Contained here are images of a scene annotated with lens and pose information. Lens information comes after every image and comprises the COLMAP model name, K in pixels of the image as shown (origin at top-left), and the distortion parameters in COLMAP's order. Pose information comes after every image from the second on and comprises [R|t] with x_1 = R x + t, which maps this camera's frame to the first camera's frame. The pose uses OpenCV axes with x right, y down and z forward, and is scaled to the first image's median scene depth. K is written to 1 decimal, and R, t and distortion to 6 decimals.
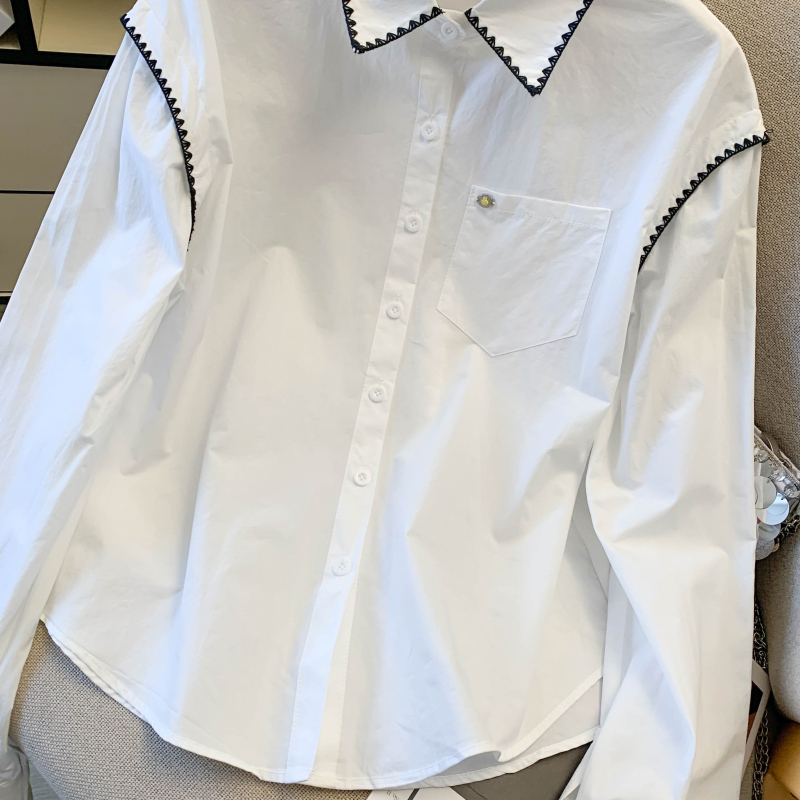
lens RADIAL K [[832.7, 0, 420.5], [0, 832.7, 418.6], [0, 0, 1]] dist [0.081215, -0.143773]
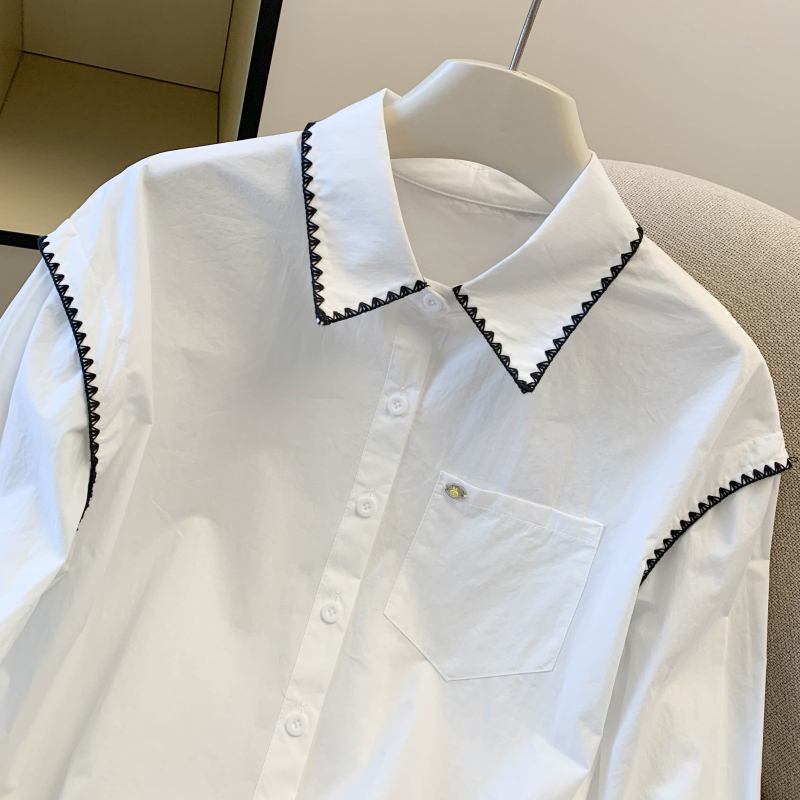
lens RADIAL K [[830.5, 0, 417.4], [0, 830.5, 401.9], [0, 0, 1]] dist [0.139961, -0.367767]
pose [[0.992065, 0.108761, 0.063072, -0.022769], [-0.098987, 0.984975, -0.141514, -0.234183], [-0.077515, 0.134148, 0.987925, 0.175830]]
